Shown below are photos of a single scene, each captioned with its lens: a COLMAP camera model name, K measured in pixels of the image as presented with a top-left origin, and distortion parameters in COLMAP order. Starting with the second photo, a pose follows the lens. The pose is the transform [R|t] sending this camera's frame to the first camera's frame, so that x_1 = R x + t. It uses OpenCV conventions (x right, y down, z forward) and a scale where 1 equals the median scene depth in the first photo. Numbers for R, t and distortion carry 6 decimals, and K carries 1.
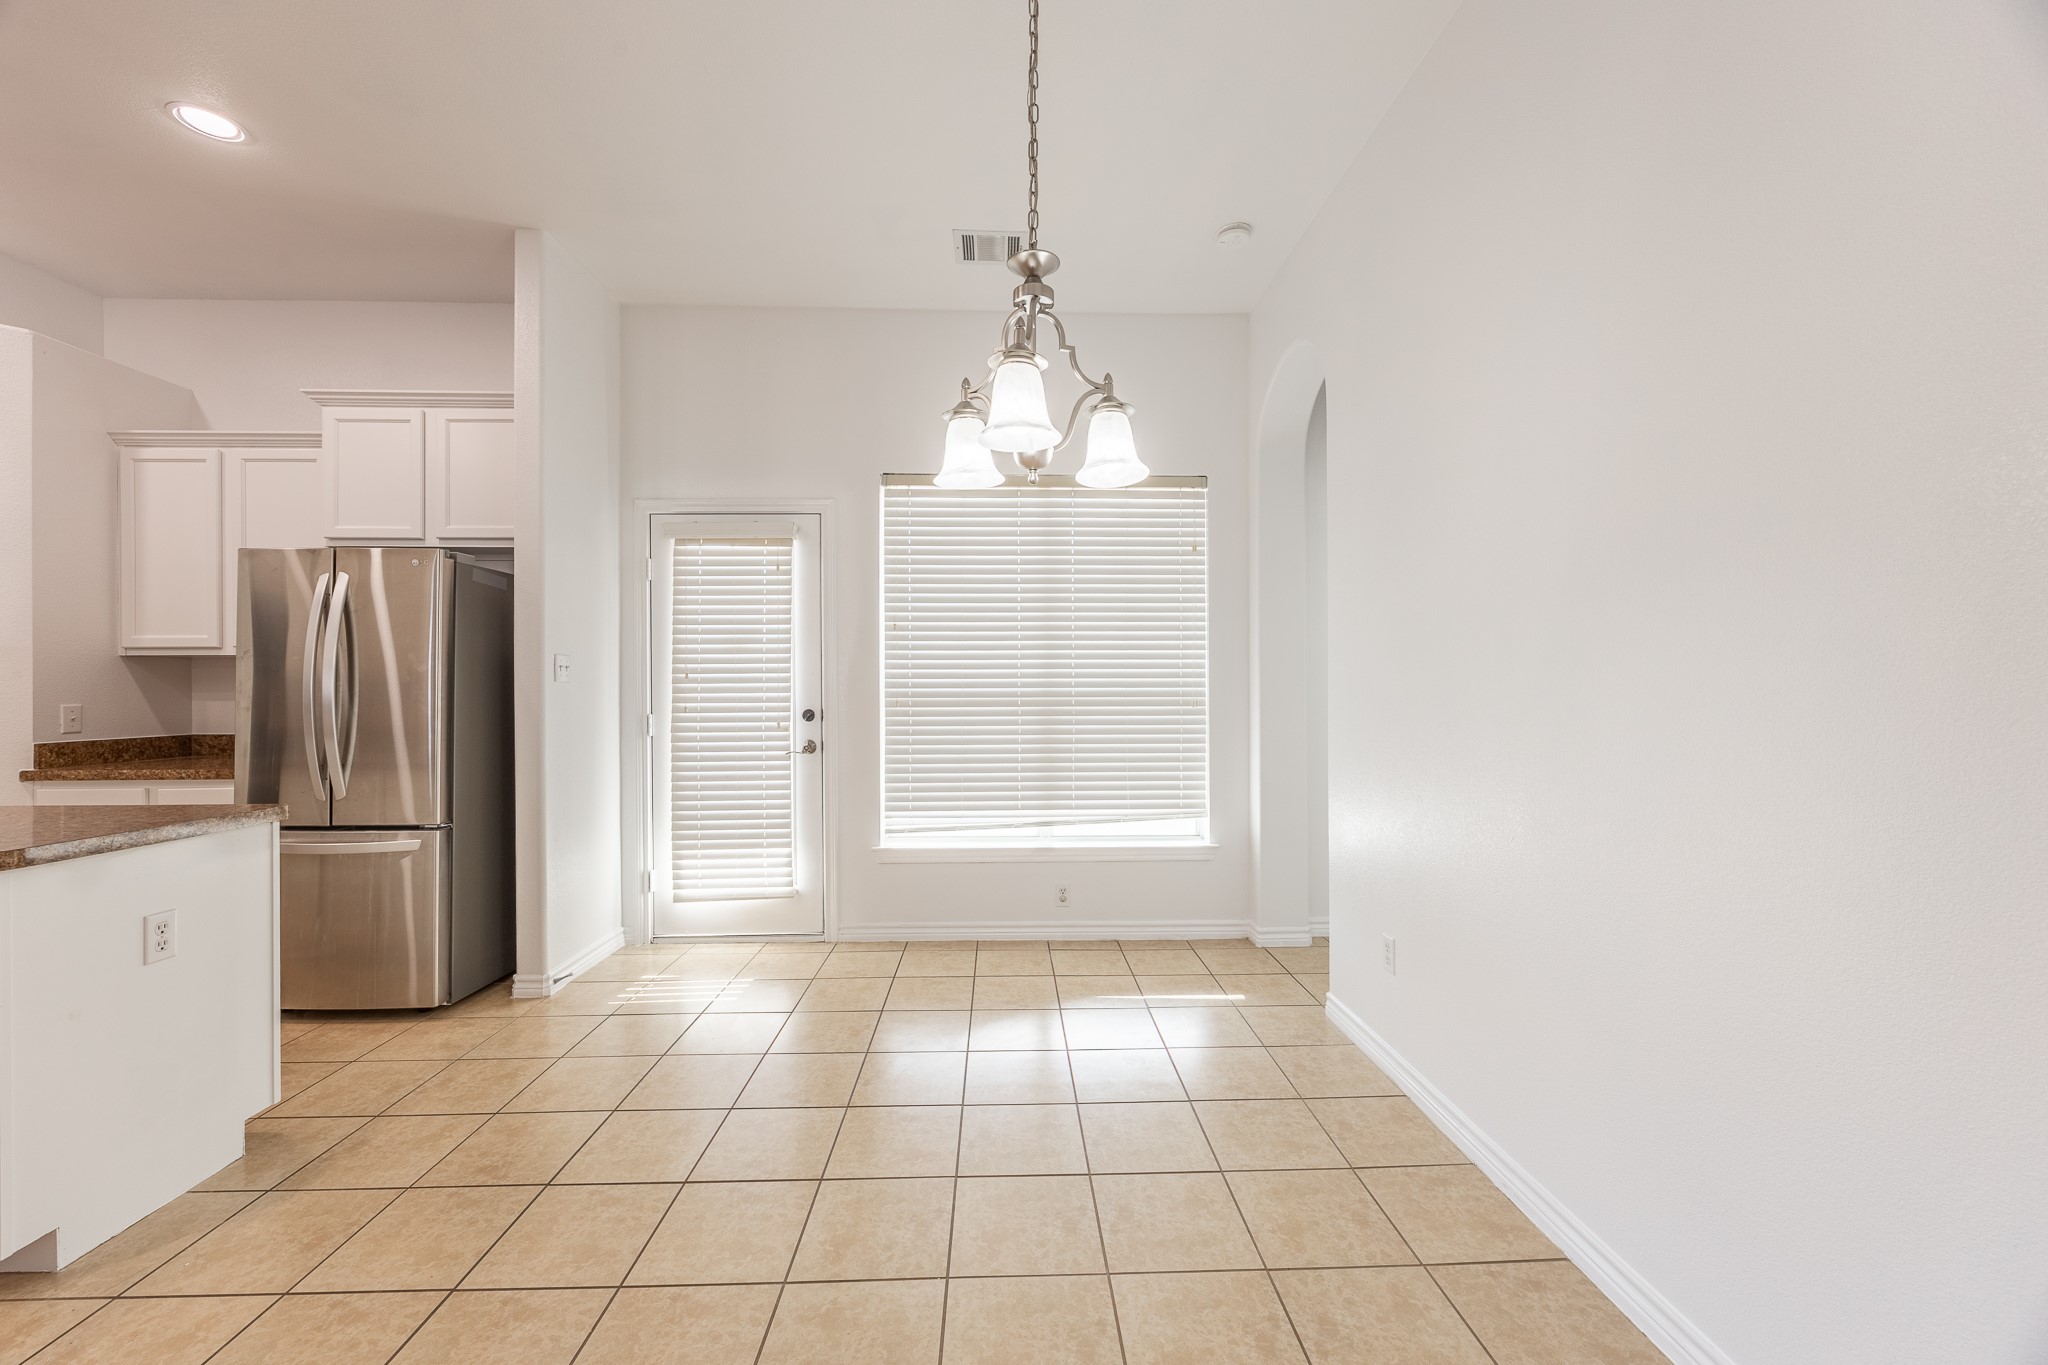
lens RADIAL K [[789.8, 0, 1032.2], [0, 789.8, 683.9], [0, 0, 1]] dist [0.000463, 0.000449]
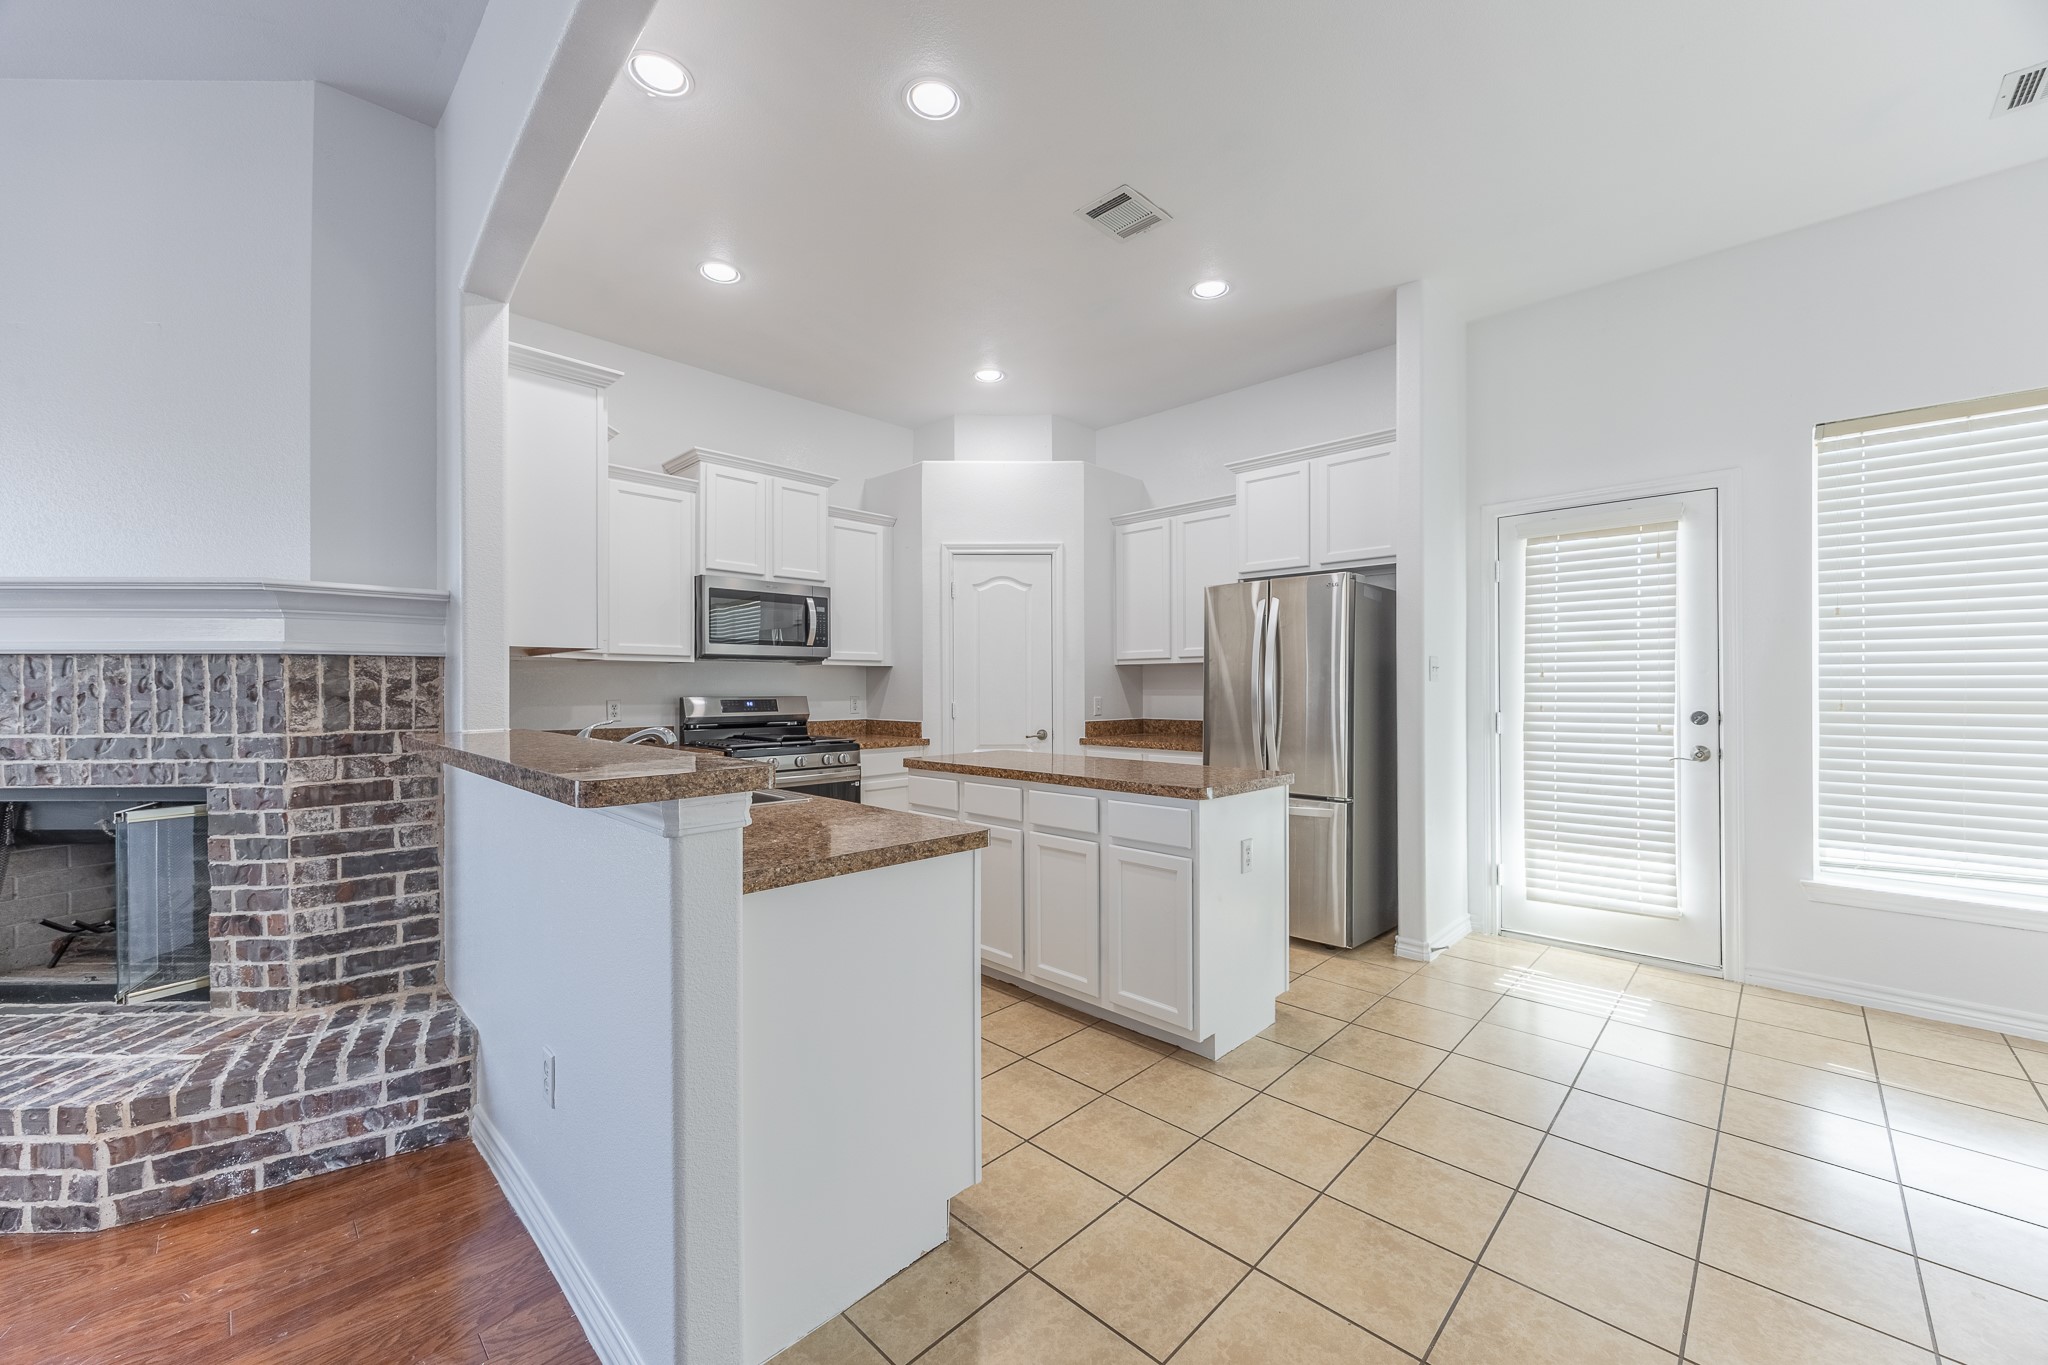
lens RADIAL K [[789.8, 0, 1028.9], [0, 789.8, 684.3], [0, 0, 1]] dist [0.000463, 0.000449]
pose [[0.696208, -0.000997, -0.717839, -0.173147], [0.000924, 0.999999, -0.000494, 0.002006], [0.717839, -0.000319, 0.696209, -0.157504]]
